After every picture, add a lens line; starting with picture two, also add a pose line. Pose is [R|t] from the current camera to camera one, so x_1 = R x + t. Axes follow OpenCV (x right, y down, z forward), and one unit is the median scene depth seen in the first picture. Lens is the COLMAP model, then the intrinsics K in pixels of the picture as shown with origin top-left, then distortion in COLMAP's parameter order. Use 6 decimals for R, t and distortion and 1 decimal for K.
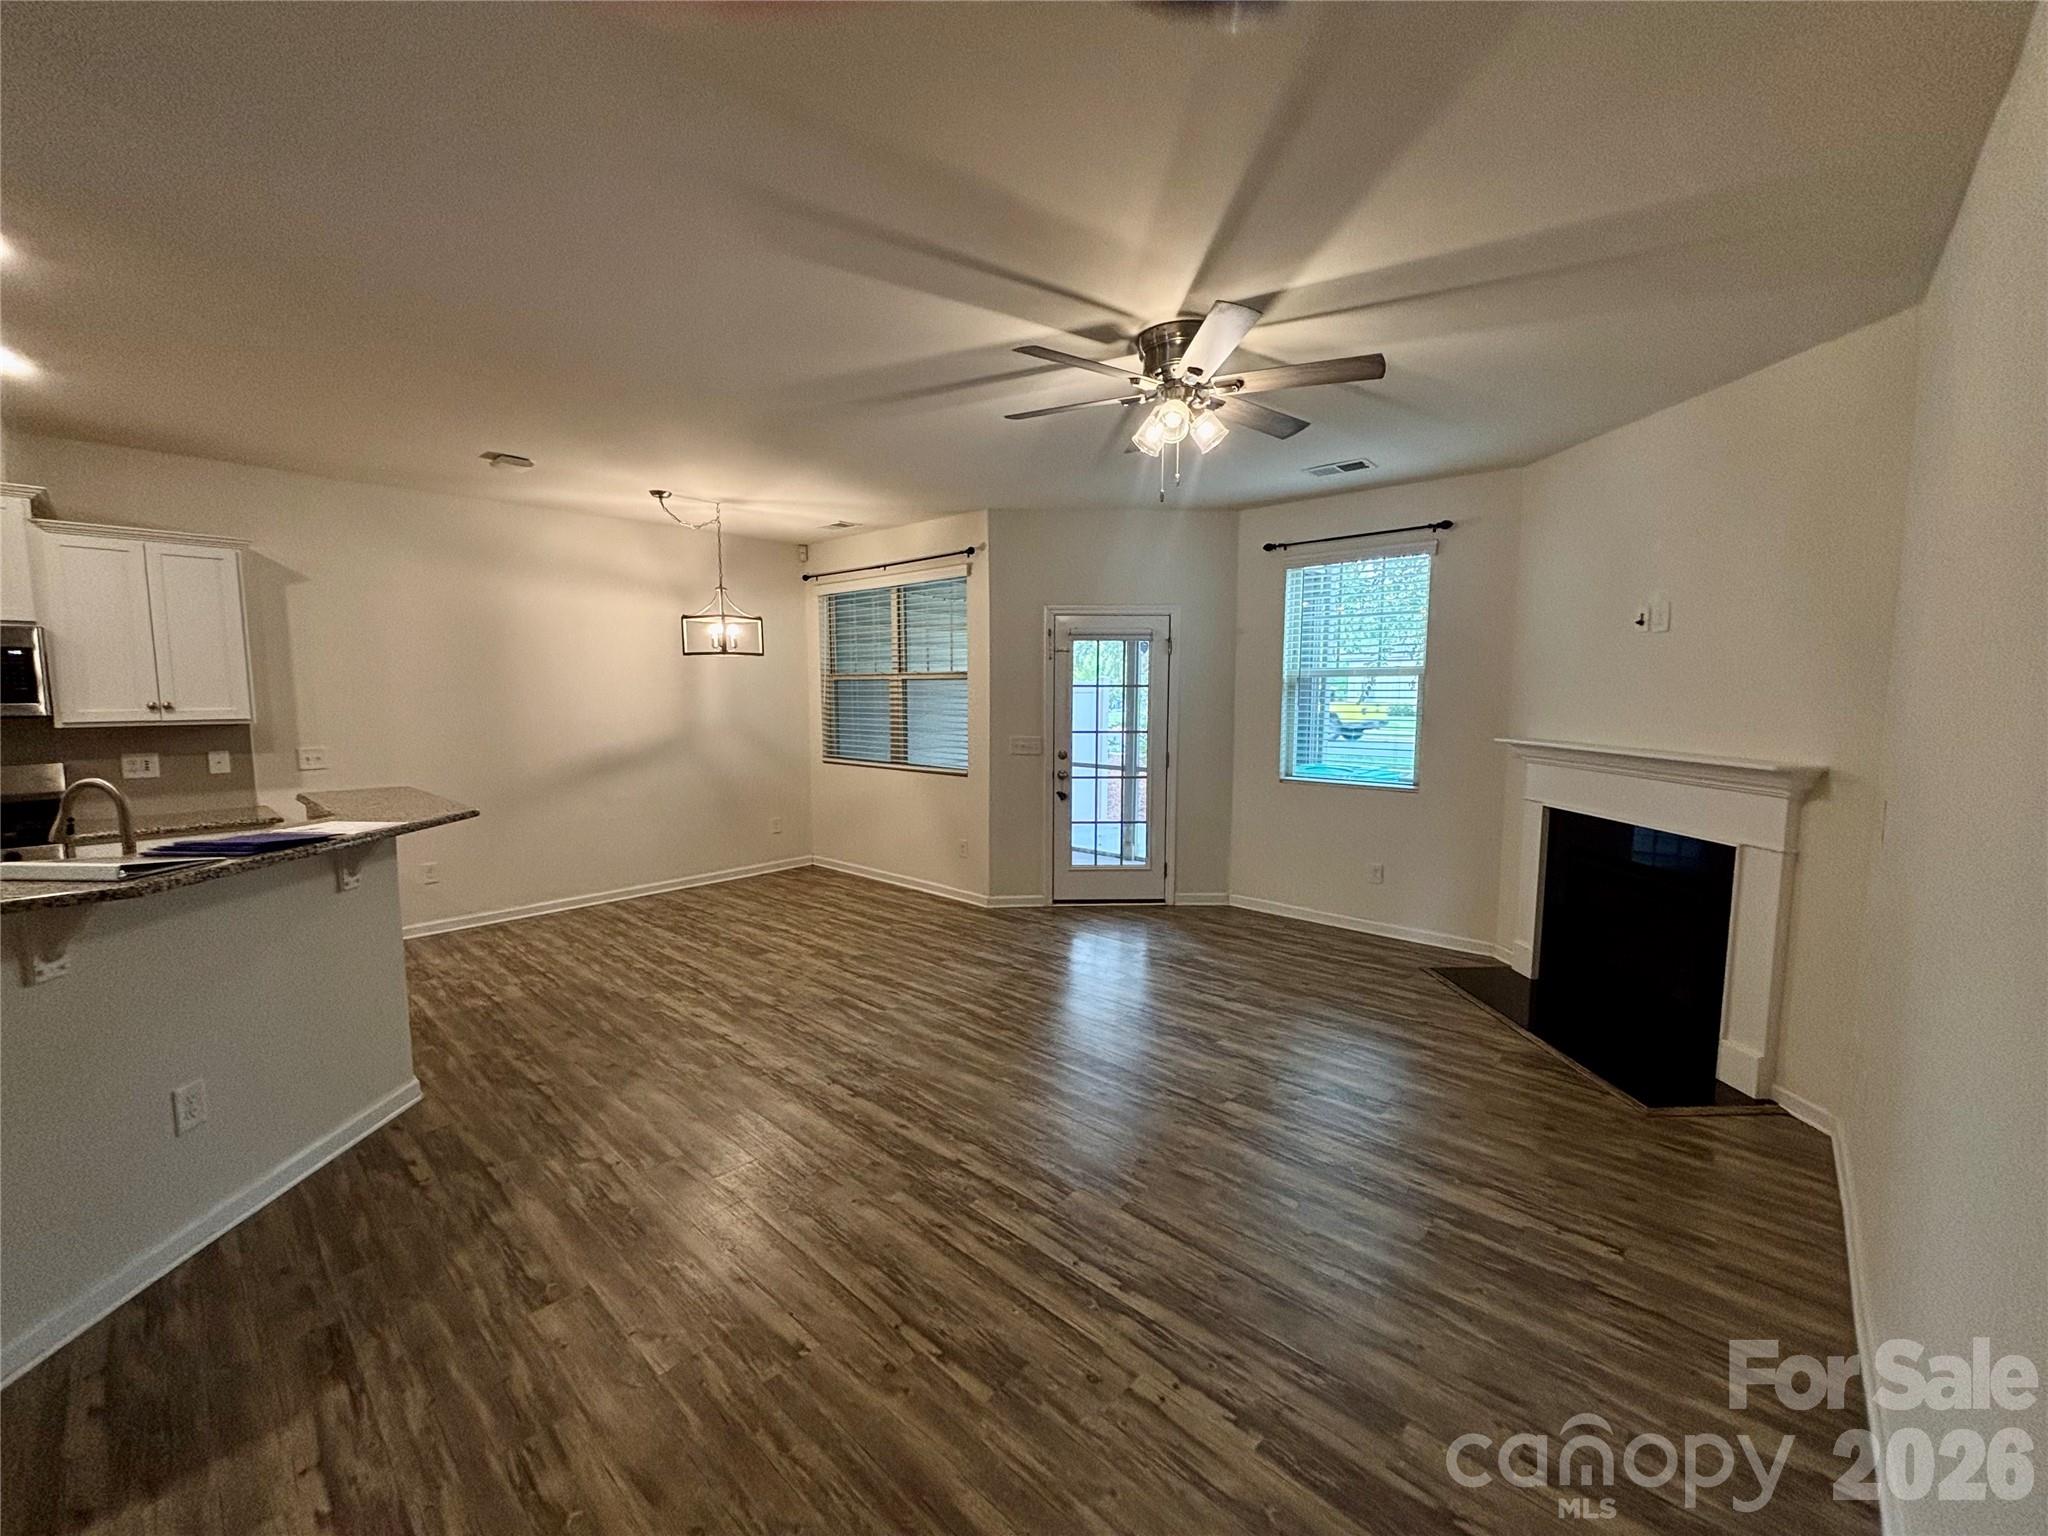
lens RADIAL K [[814.0, 0, 1034.5], [0, 814.0, 769.5], [0, 0, 1]] dist [-0.001050, -0.001502]
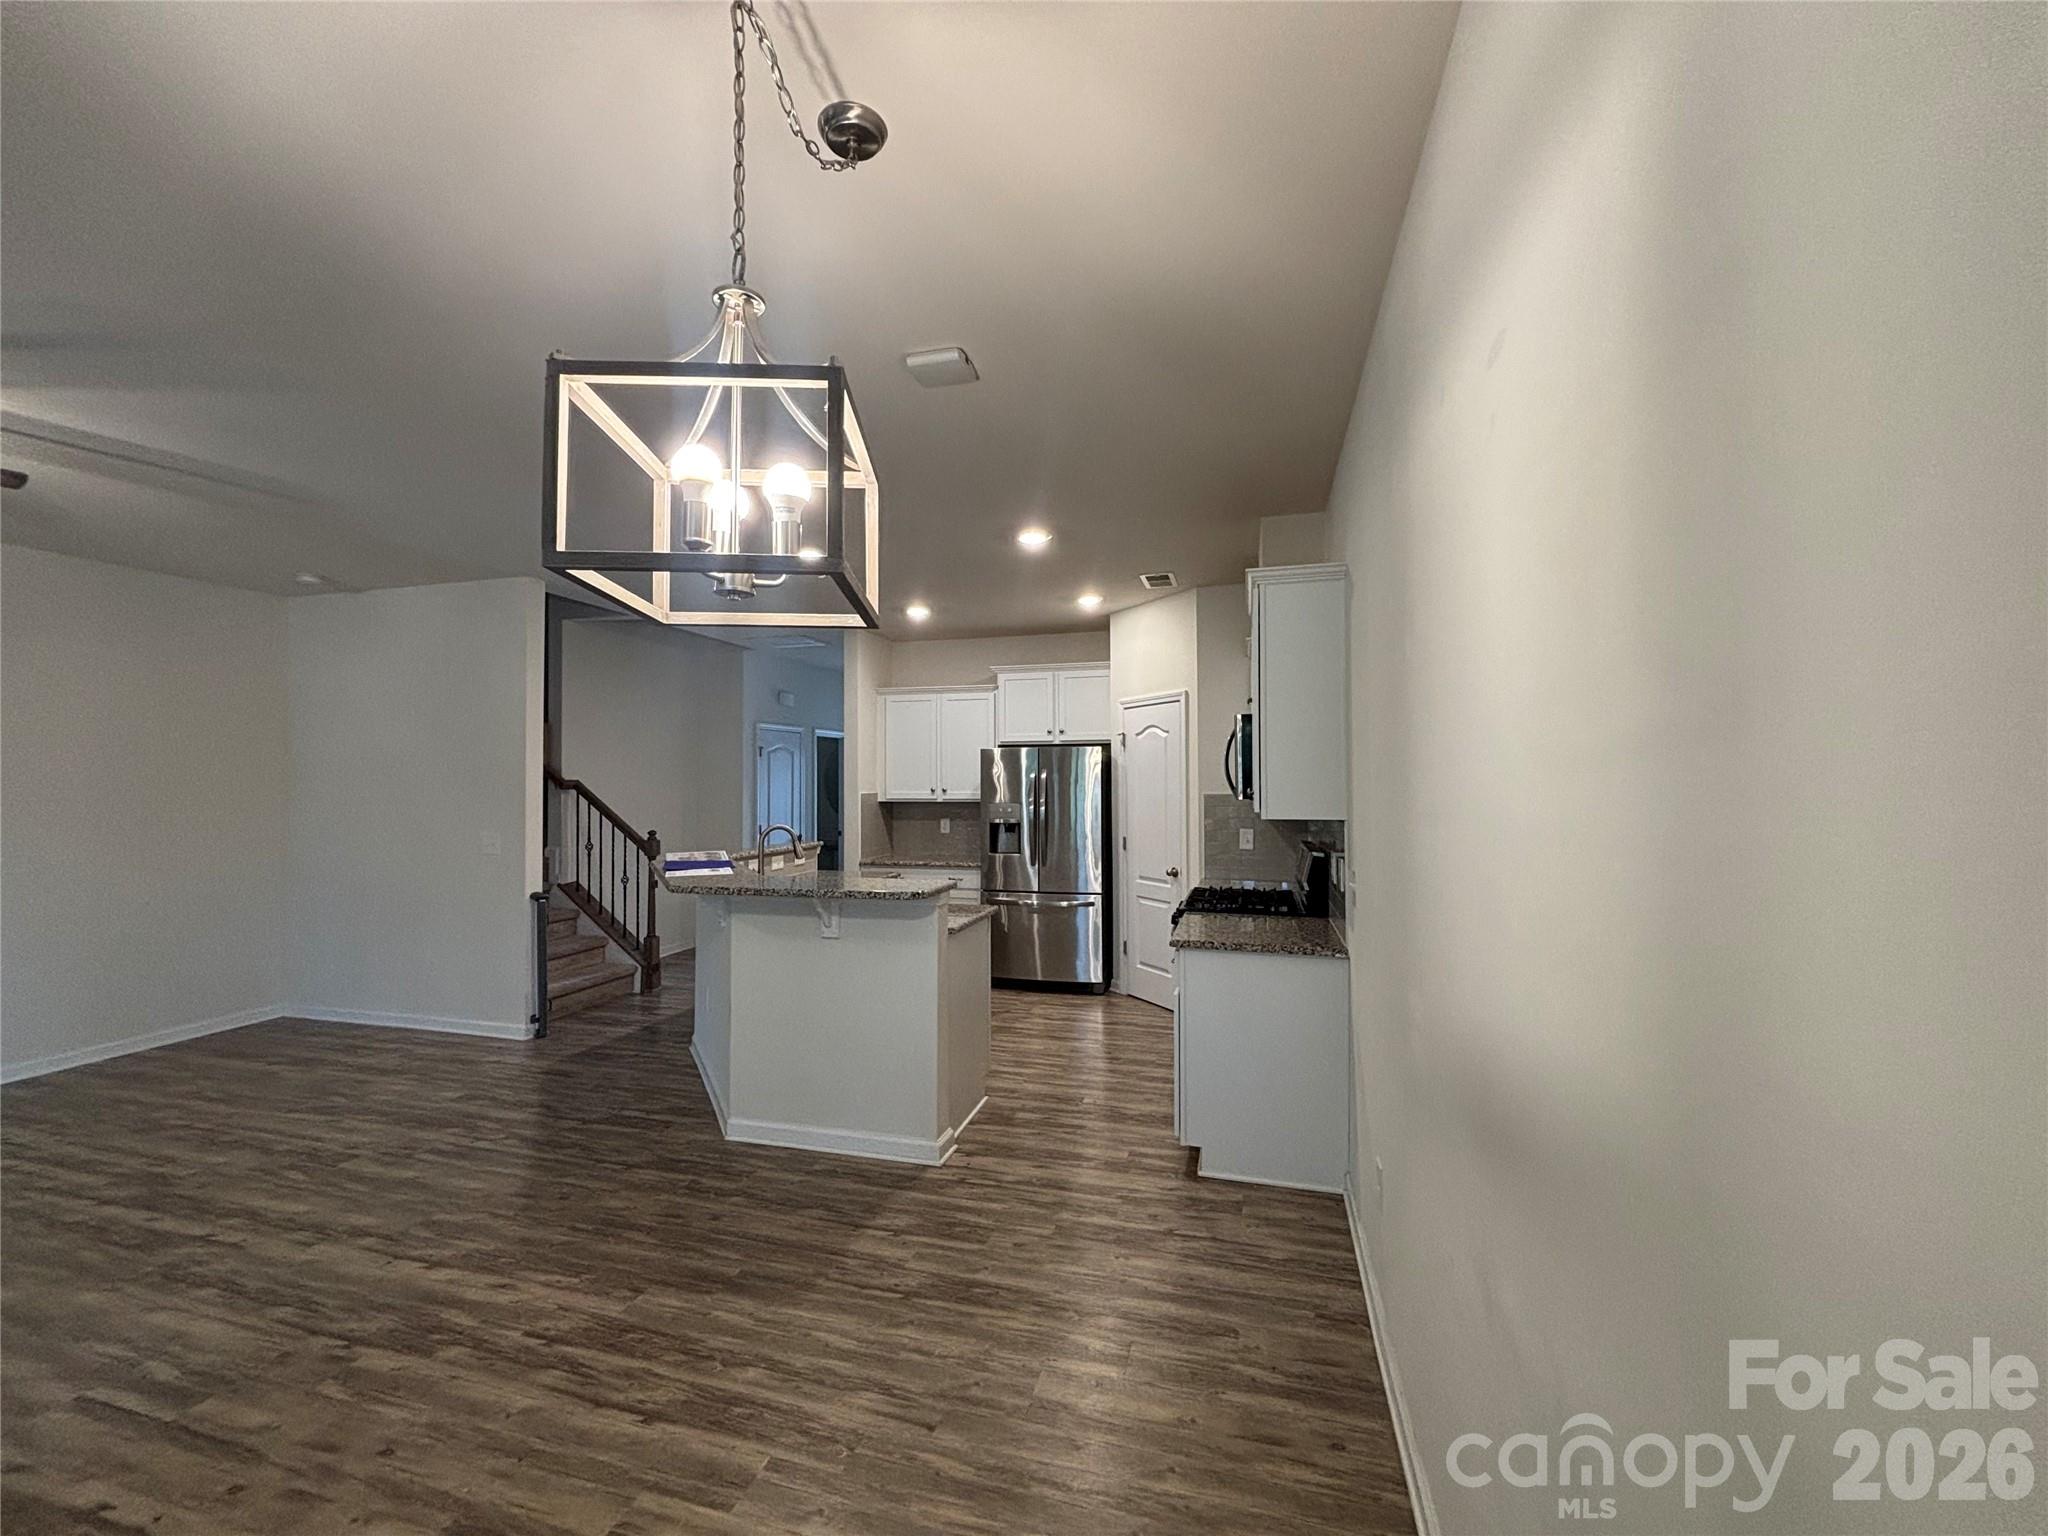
lens RADIAL K [[814.0, 0, 1023.6], [0, 814.0, 761.6], [0, 0, 1]] dist [-0.001050, -0.001502]
pose [[-0.895744, -0.012010, -0.444408, -0.523577], [-0.043472, 0.997211, 0.060673, -0.167913], [0.442440, 0.073667, -0.893767, 1.820305]]
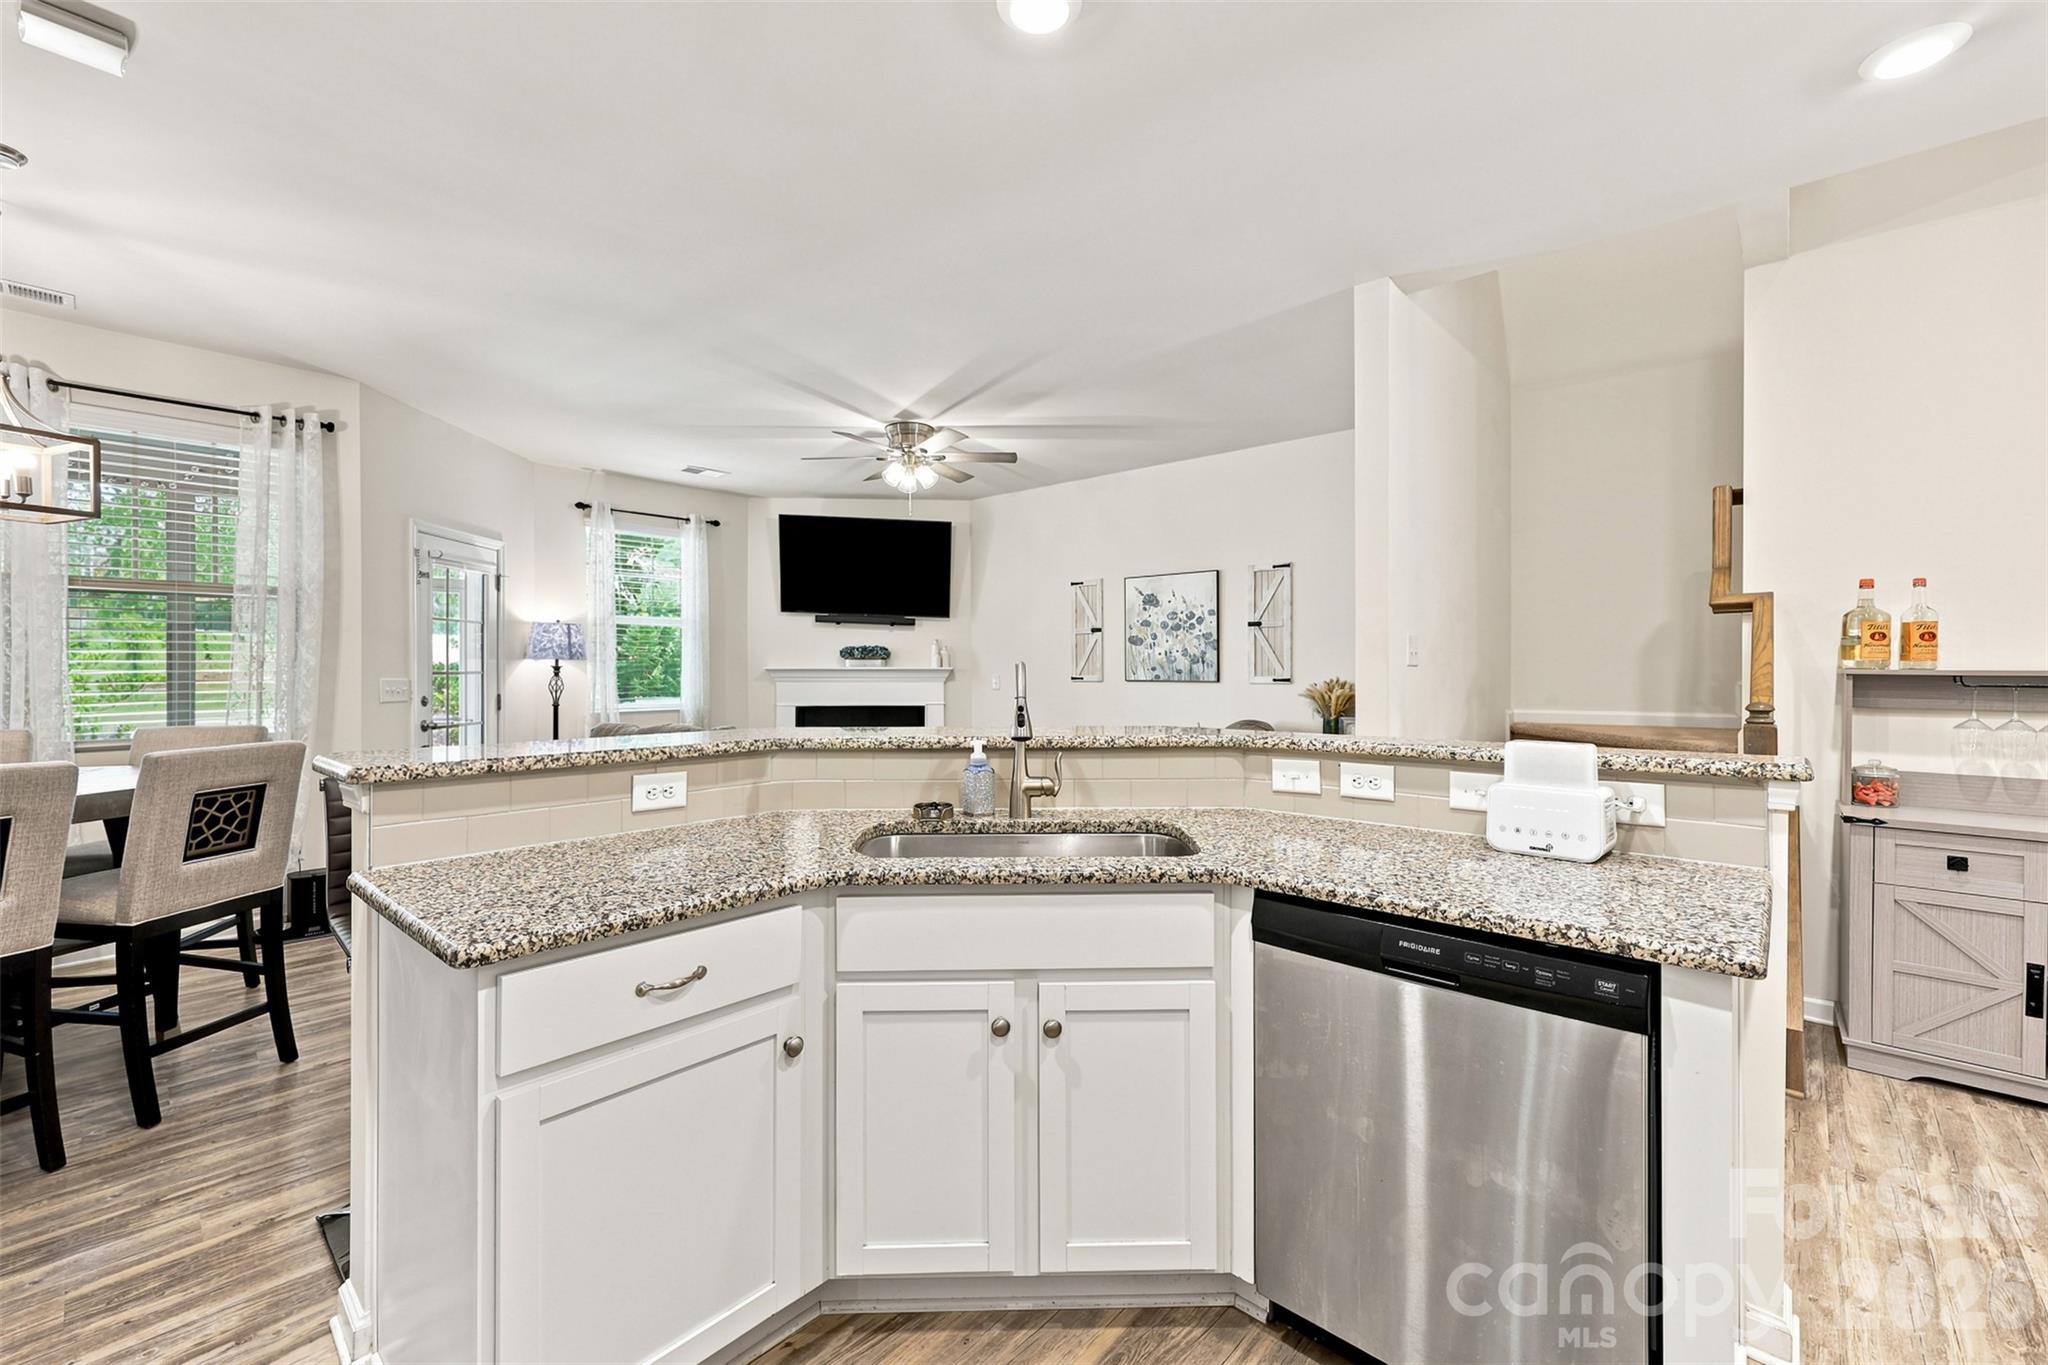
lens RADIAL K [[832.7, 0, 1033.6], [0, 832.7, 675.2], [0, 0, 1]] dist [-0.004381, 0.000012]
pose [[-0.012390, -0.008479, 0.999887, -1.284454], [0.098619, 0.995078, 0.009660, 0.012735], [-0.995048, 0.098727, -0.011493, 0.621490]]
